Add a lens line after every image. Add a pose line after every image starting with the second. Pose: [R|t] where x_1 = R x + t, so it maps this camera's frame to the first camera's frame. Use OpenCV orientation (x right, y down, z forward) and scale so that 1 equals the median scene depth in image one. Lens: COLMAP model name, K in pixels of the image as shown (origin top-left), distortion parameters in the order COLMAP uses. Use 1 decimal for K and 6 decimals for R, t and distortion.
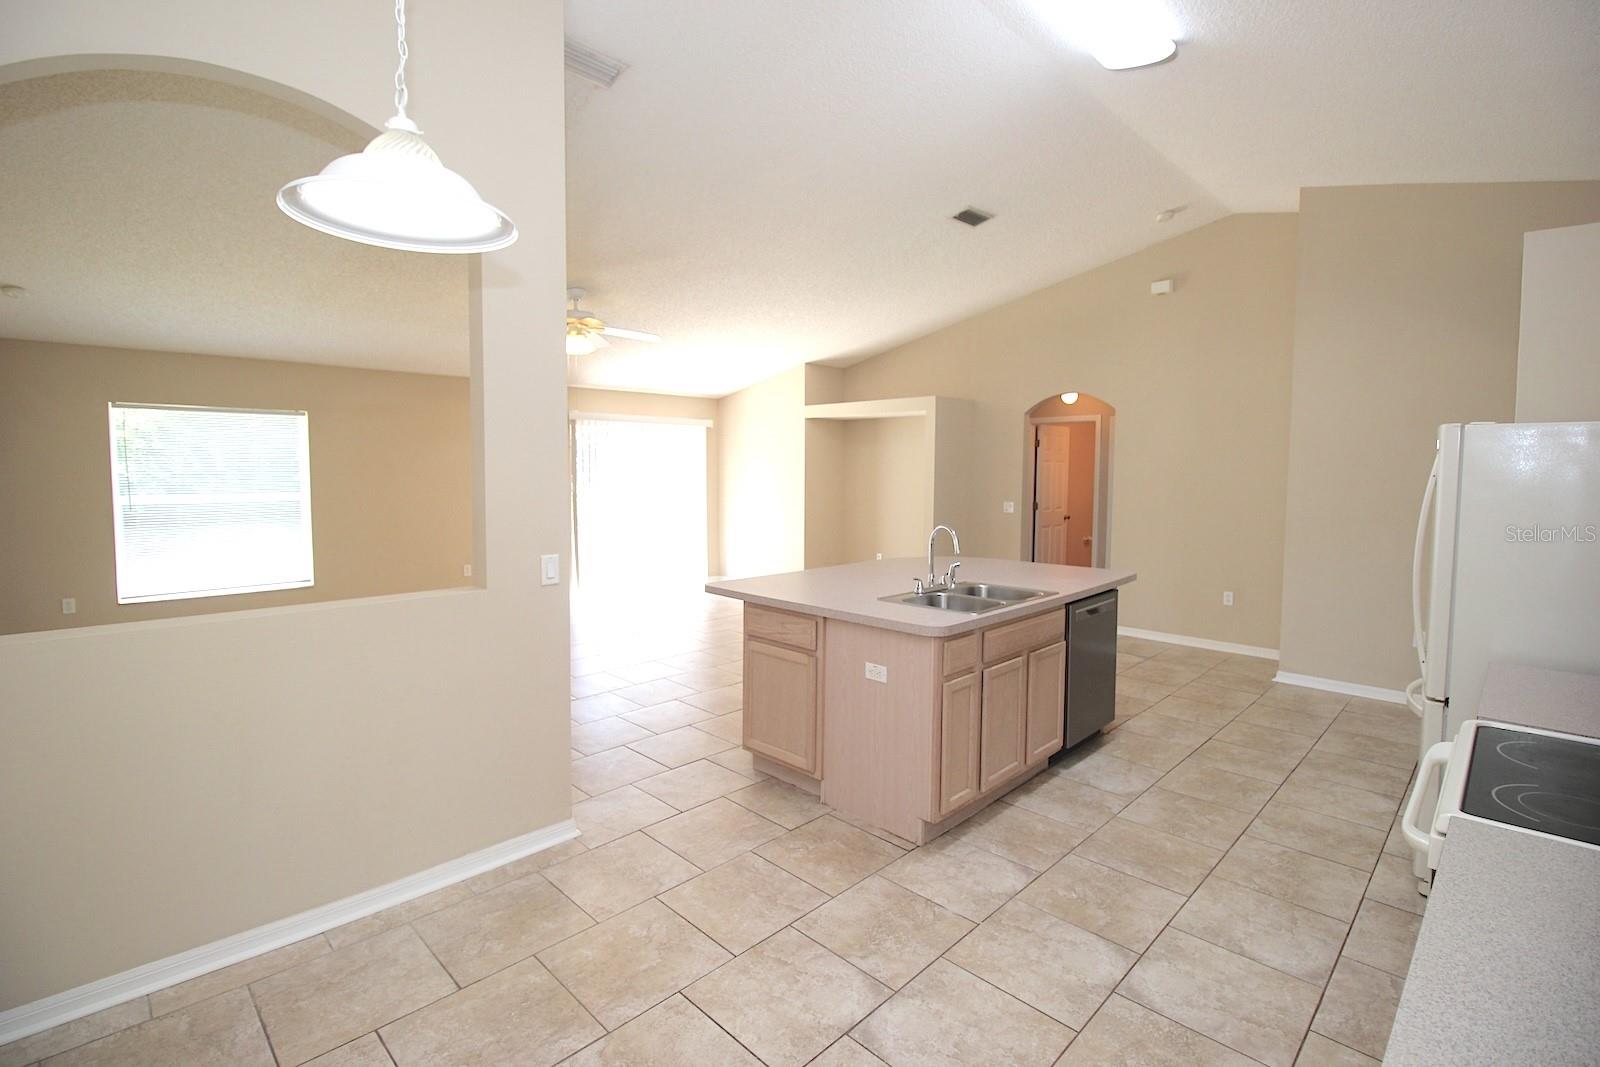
lens RADIAL K [[738.6, 0, 797.6], [0, 738.6, 517.7], [0, 0, 1]] dist [-0.002538, -0.010569]
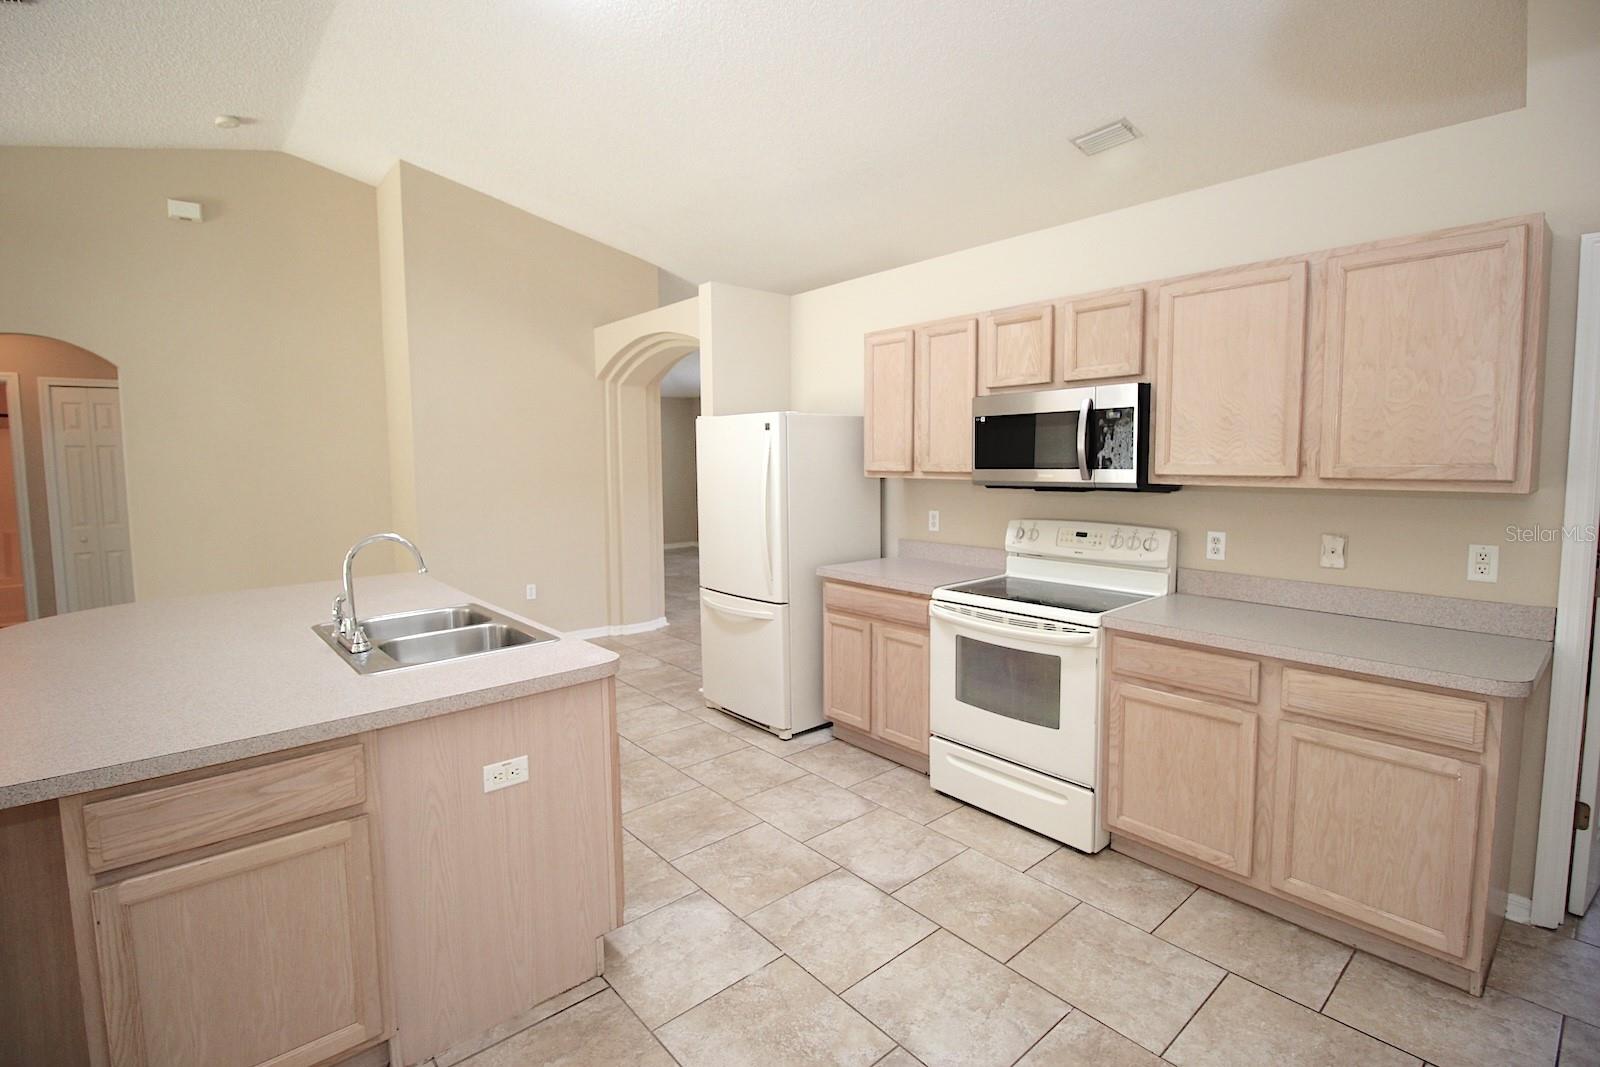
lens RADIAL K [[738.6, 0, 805.4], [0, 738.6, 517.1], [0, 0, 1]] dist [-0.002538, -0.010569]
pose [[0.070332, -0.090072, 0.993449, -0.433758], [0.077369, 0.993407, 0.084591, -0.031757], [-0.994519, 0.070913, 0.076837, 0.645431]]
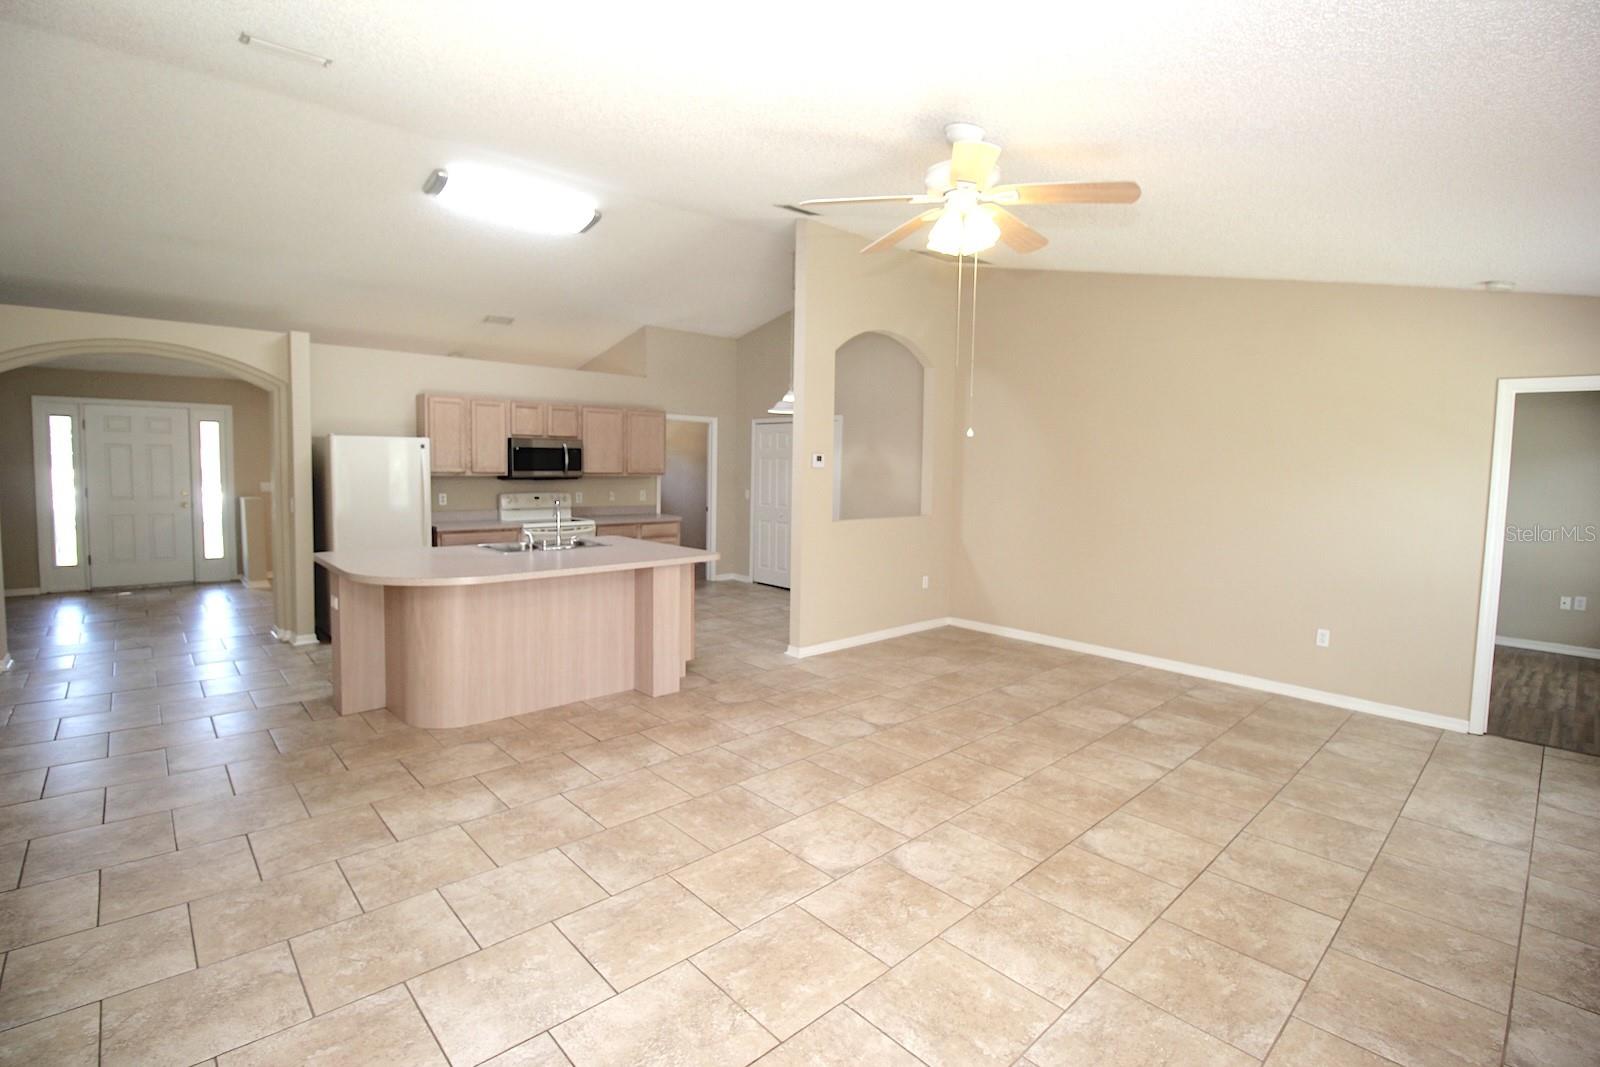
lens RADIAL K [[738.6, 0, 797.2], [0, 738.6, 506.5], [0, 0, 1]] dist [-0.002538, -0.010569]
pose [[-0.998685, -0.027873, 0.043024, -0.363785], [-0.022133, 0.991456, 0.128552, -0.188881], [-0.046240, 0.127430, -0.990769, 2.634518]]
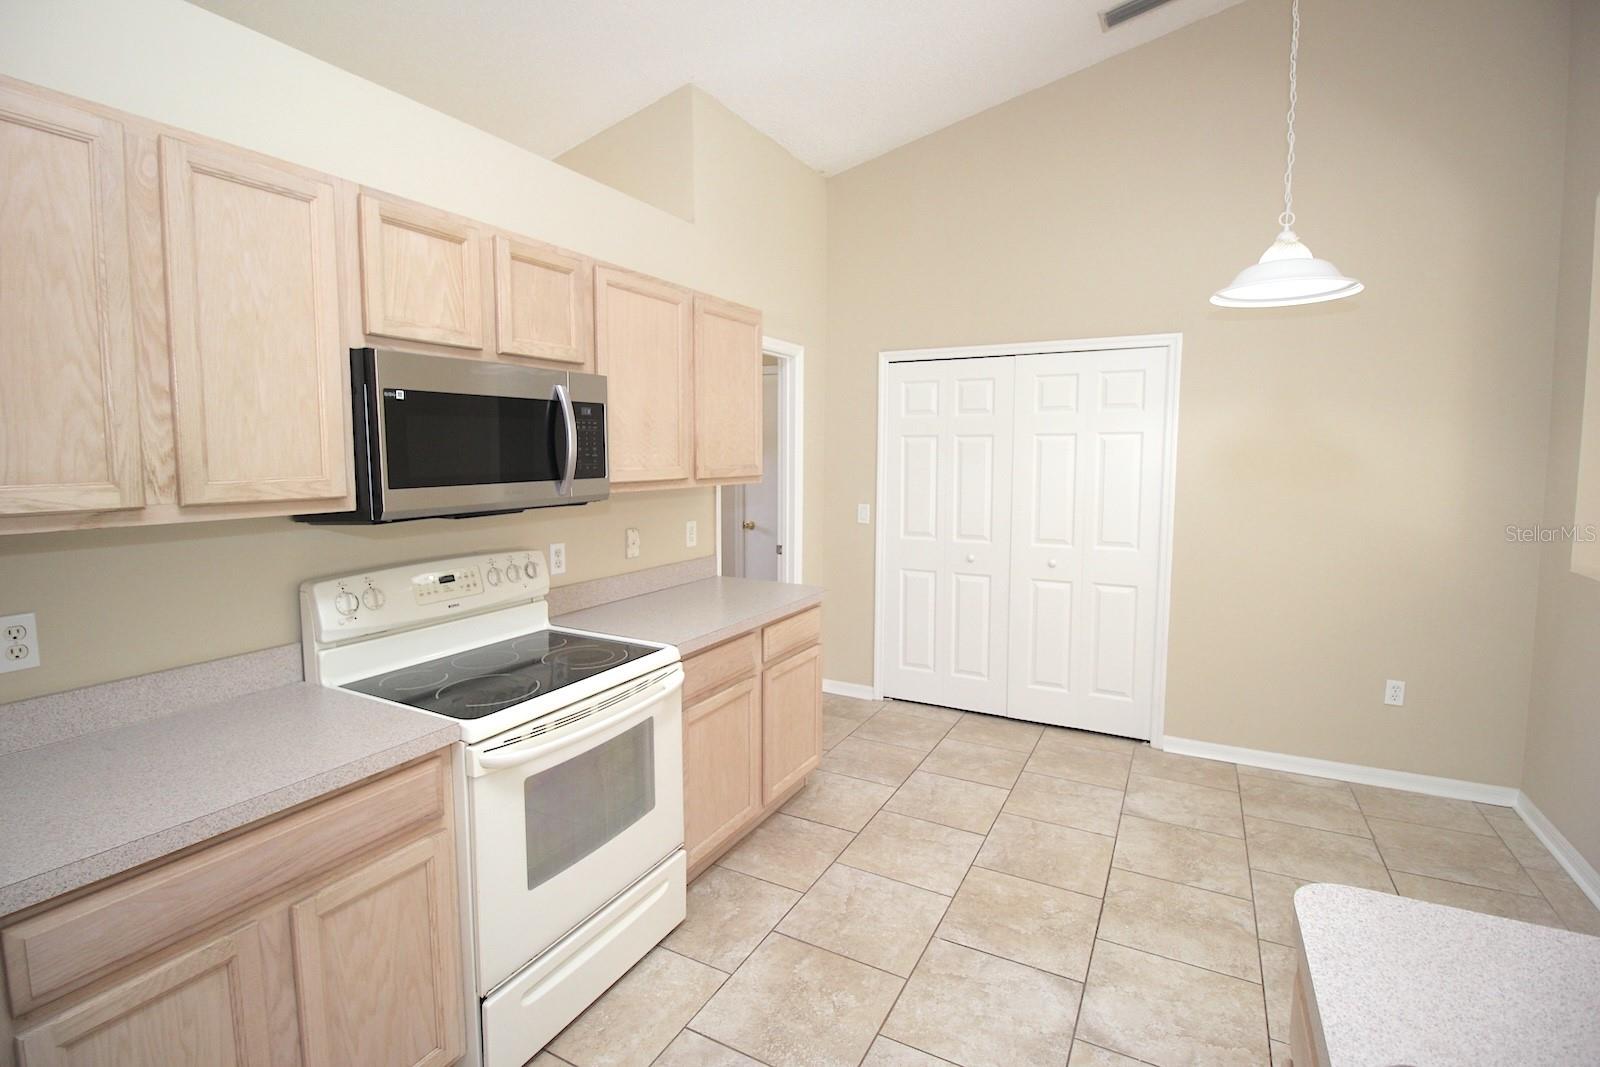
lens RADIAL K [[738.6, 0, 799.9], [0, 738.6, 515.7], [0, 0, 1]] dist [-0.002538, -0.010569]
pose [[-0.957757, 0.014831, -0.287195, 0.446507], [-0.030262, 0.987927, 0.151936, -0.062849], [0.285981, 0.154209, -0.945745, 1.060413]]
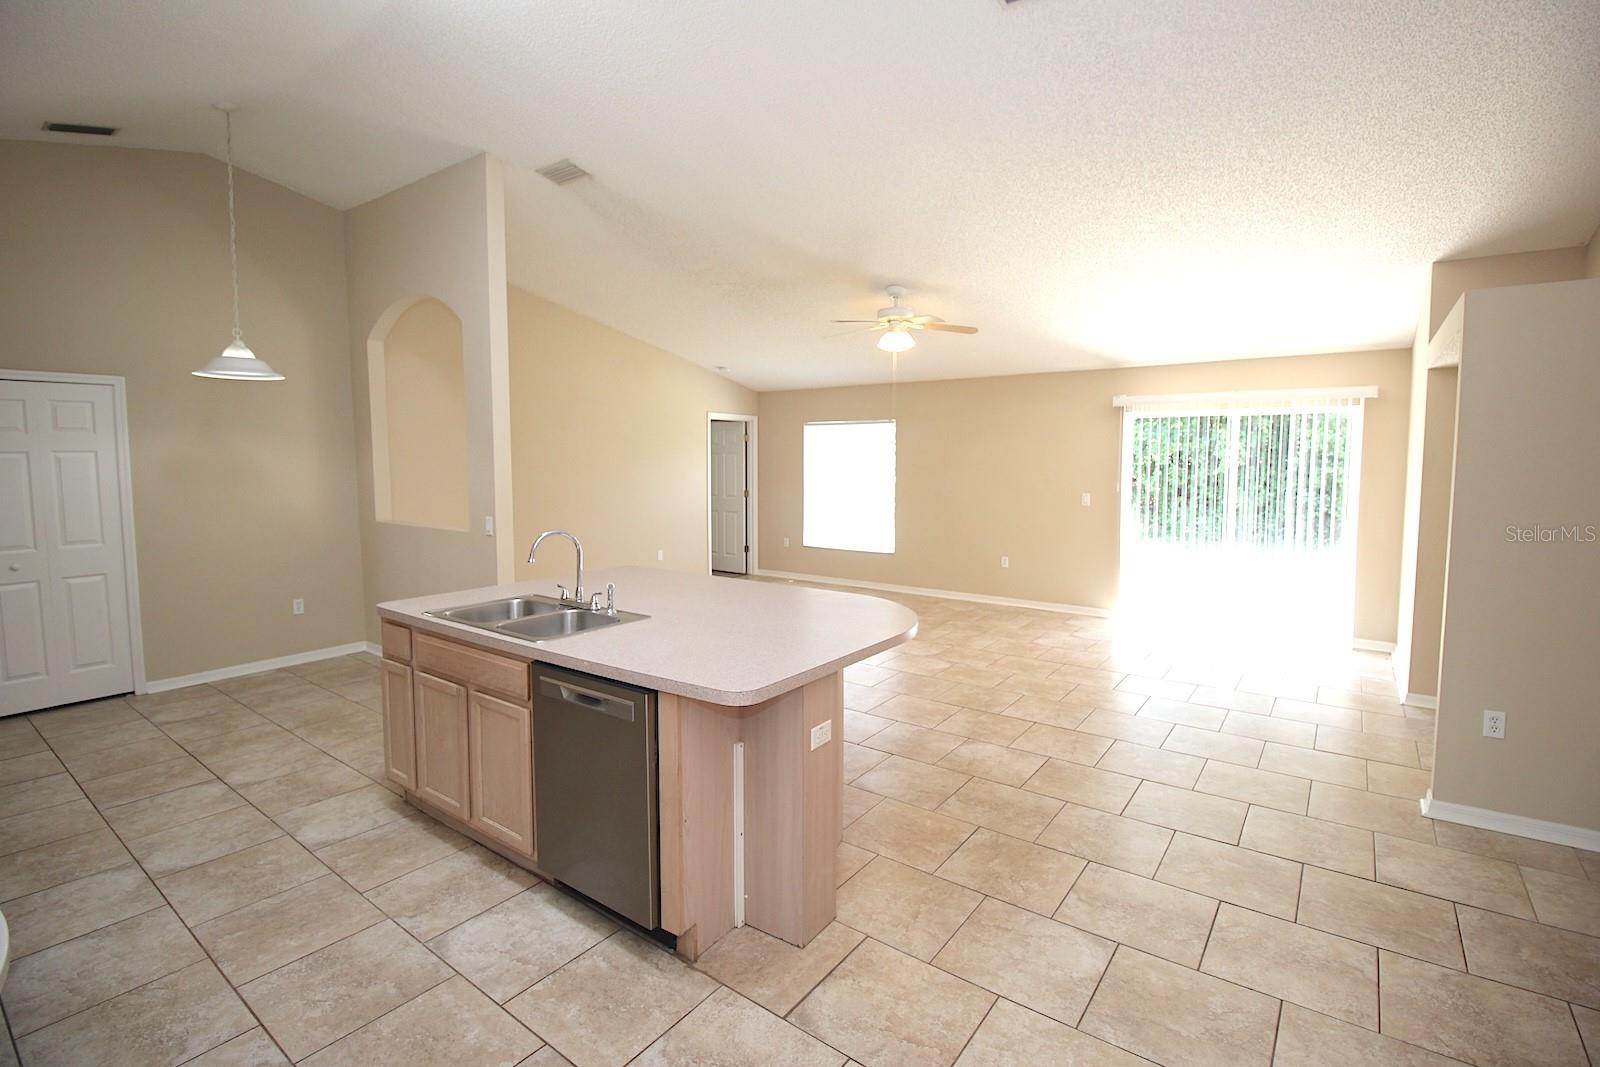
lens RADIAL K [[738.6, 0, 800.9], [0, 738.6, 513.6], [0, 0, 1]] dist [-0.002538, -0.010569]
pose [[0.142562, 0.068697, -0.987399, 1.193404], [-0.066974, 0.995972, 0.059624, -0.086973], [0.987517, 0.057630, 0.146588, 1.260648]]
